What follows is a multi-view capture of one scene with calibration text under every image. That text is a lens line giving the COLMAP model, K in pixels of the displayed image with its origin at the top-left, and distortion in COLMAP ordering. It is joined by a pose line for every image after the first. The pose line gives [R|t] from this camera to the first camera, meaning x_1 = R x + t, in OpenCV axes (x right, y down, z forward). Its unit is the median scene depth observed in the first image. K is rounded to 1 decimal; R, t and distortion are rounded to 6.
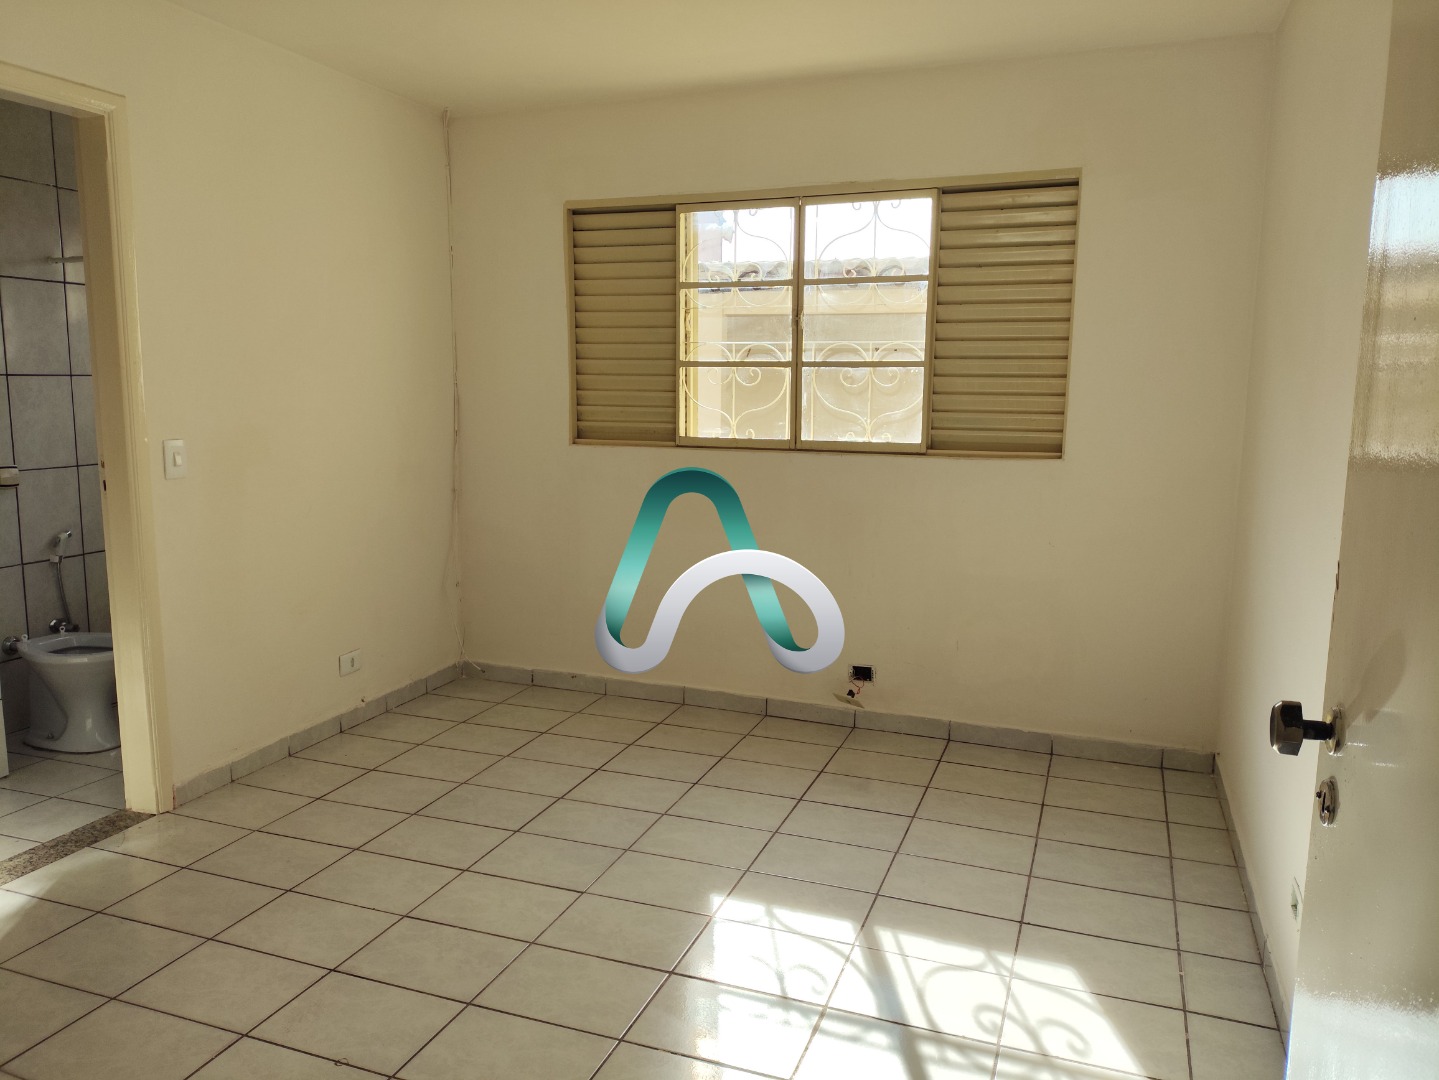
lens RADIAL K [[1045.1, 0, 728.5], [0, 1045.1, 511.2], [0, 0, 1]] dist [0.041284, -0.068768]
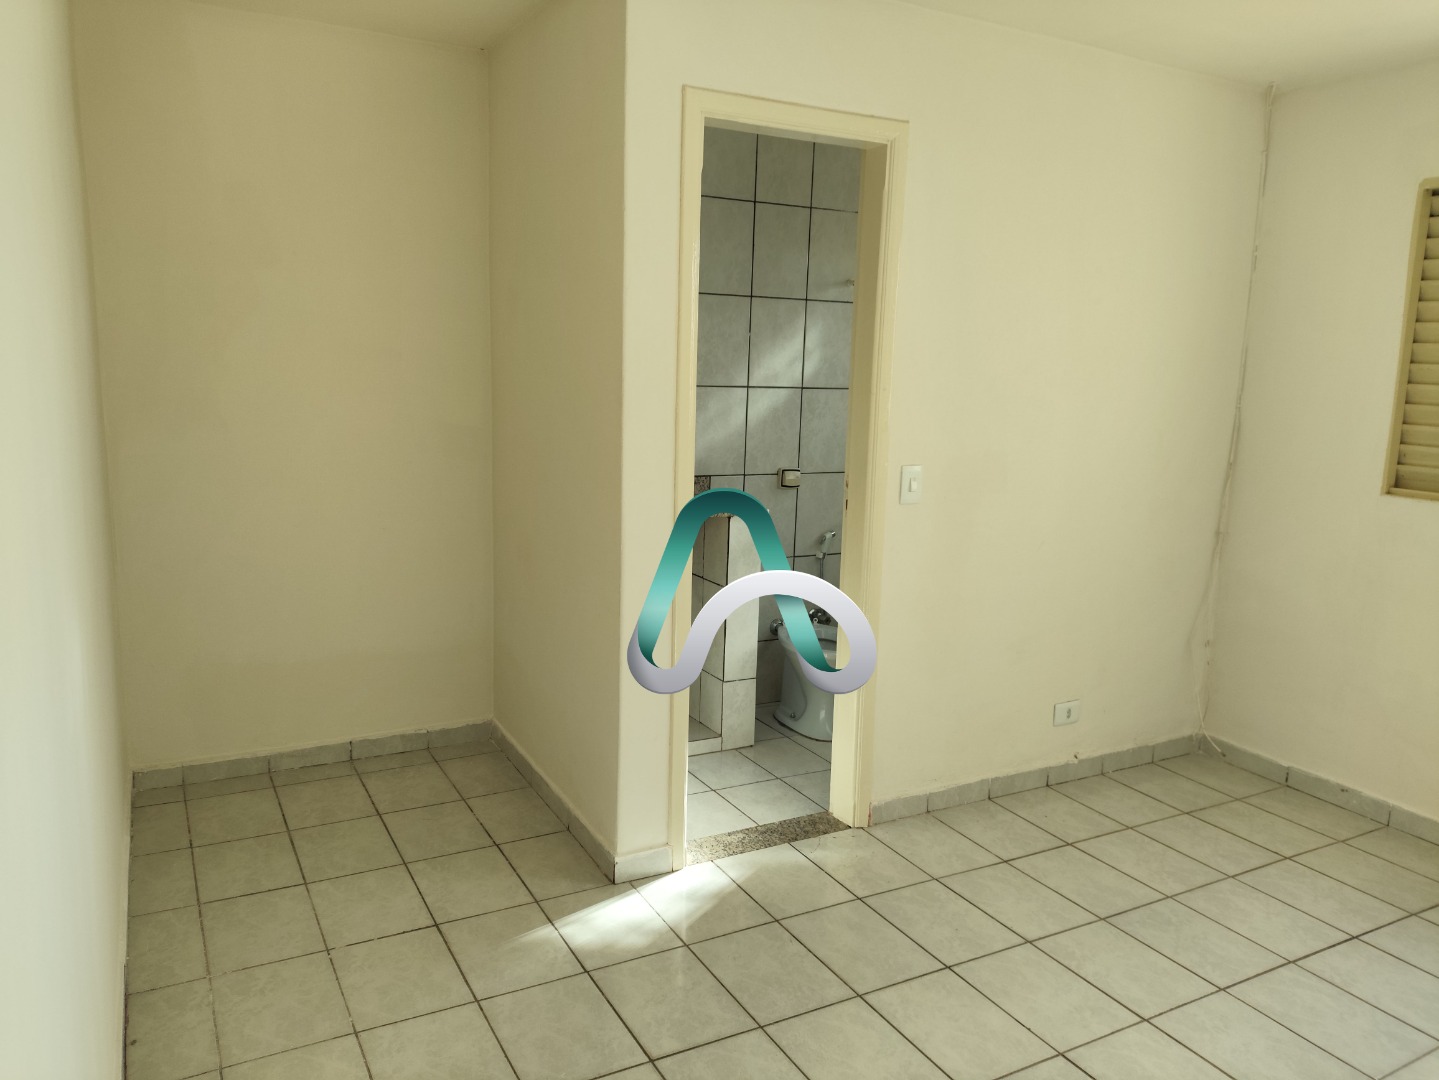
lens RADIAL K [[1045.1, 0, 716.4], [0, 1045.1, 515.0], [0, 0, 1]] dist [0.041284, -0.068768]
pose [[0.743590, 0.116236, -0.658455, -0.004014], [-0.110924, 0.992573, 0.049951, -0.040884], [0.659371, 0.035896, 0.750960, 0.107209]]
